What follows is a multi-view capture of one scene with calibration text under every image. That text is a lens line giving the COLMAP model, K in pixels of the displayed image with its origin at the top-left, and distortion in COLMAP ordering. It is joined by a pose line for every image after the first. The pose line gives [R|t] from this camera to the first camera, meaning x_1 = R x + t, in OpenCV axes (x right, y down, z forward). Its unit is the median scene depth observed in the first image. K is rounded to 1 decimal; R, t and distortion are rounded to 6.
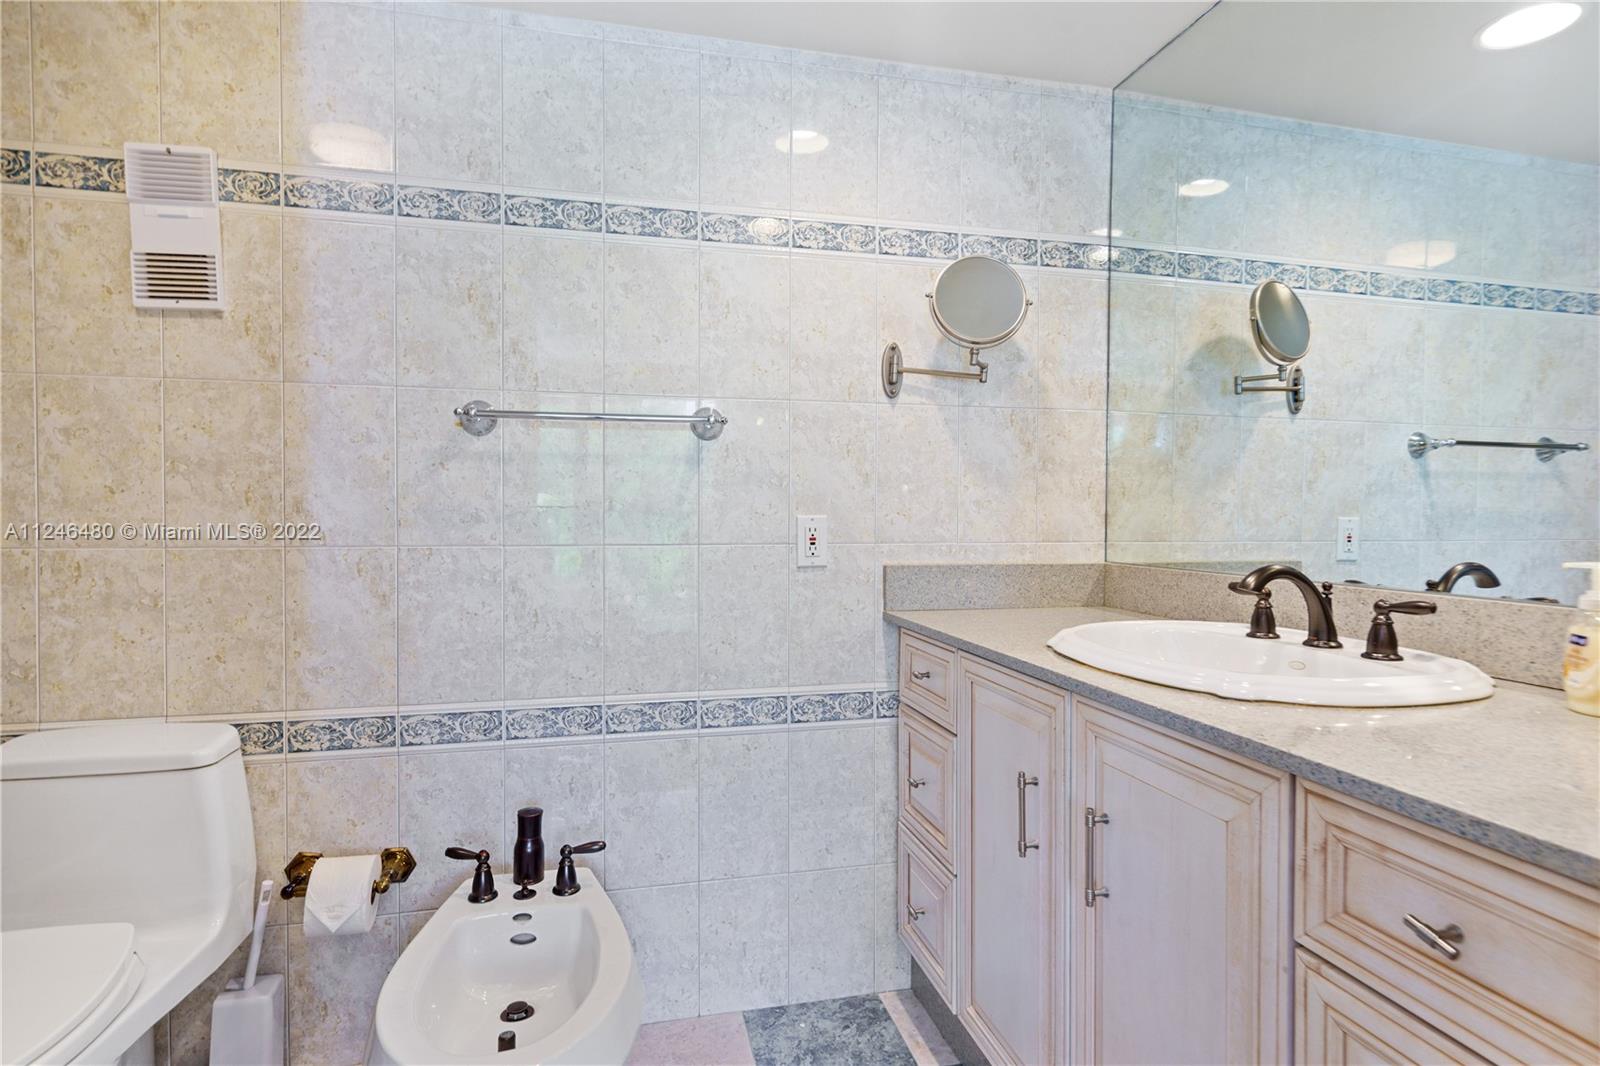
lens RADIAL K [[841.4, 0, 776.5], [0, 841.4, 499.7], [0, 0, 1]] dist [0.004452, 0.000928]
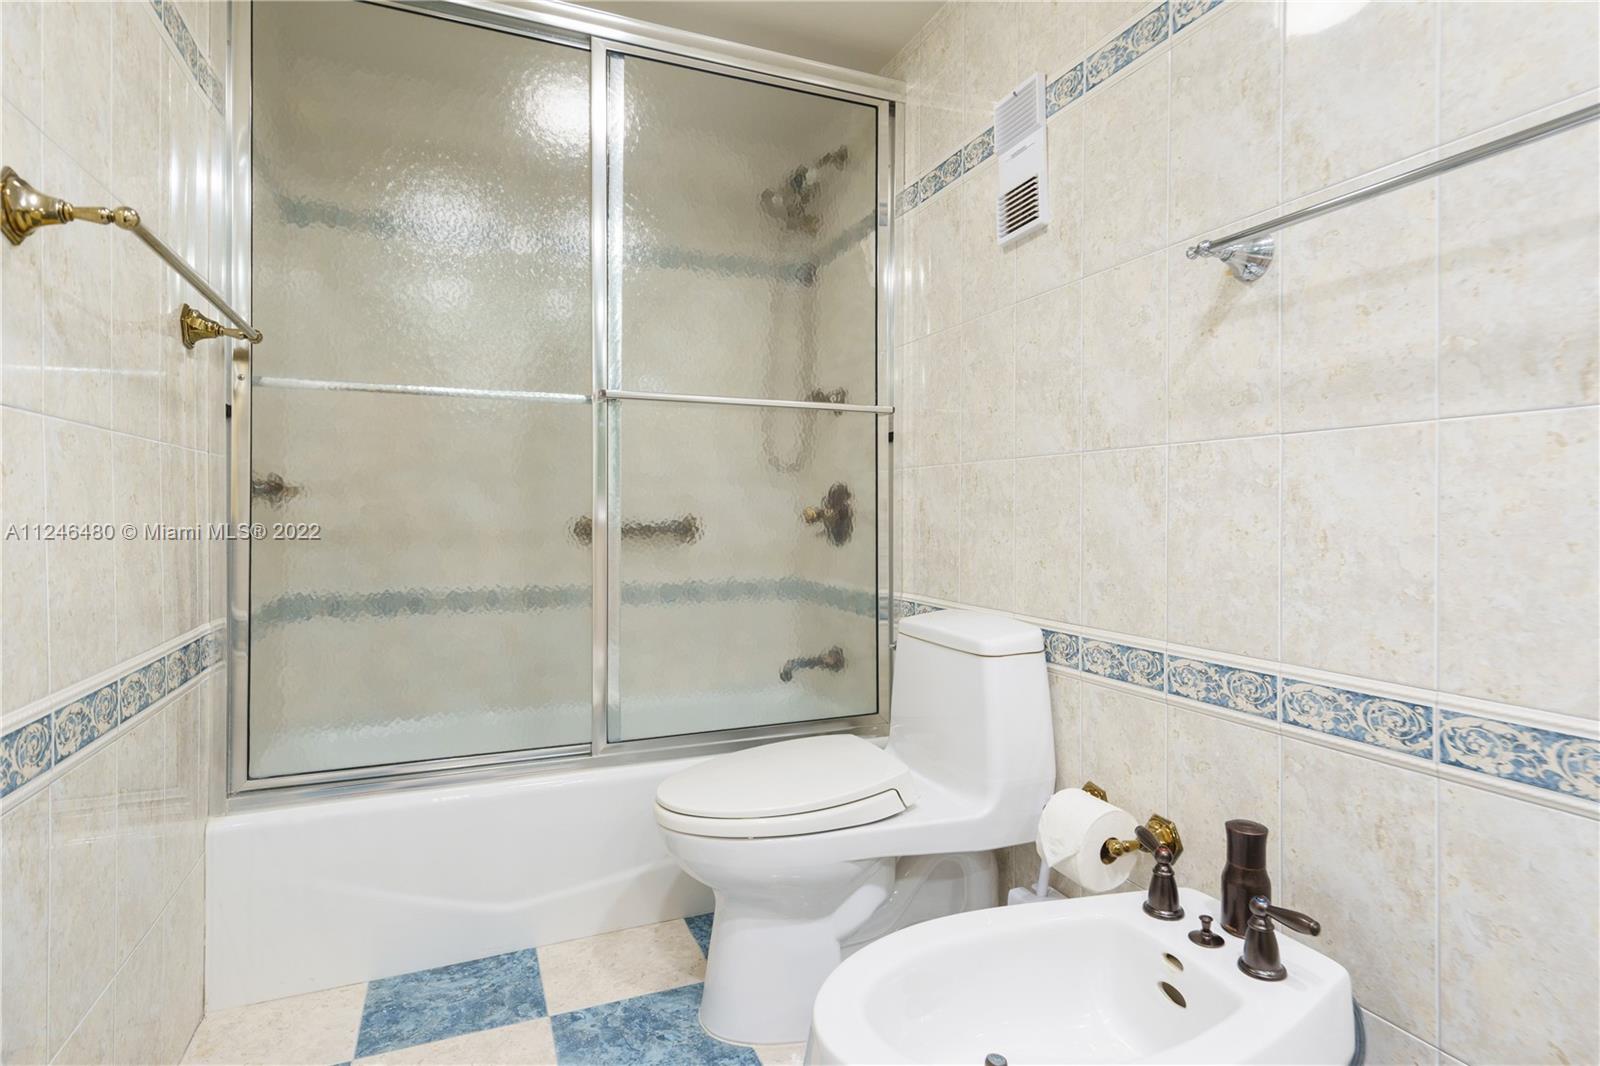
lens RADIAL K [[841.4, 0, 776.5], [0, 841.4, 499.7], [0, 0, 1]] dist [0.004452, 0.000928]
pose [[0.144806, -0.013687, -0.989365, 0.289842], [0.001336, 0.999906, -0.013637, 0.118770], [0.989459, 0.000652, 0.144811, 0.512299]]
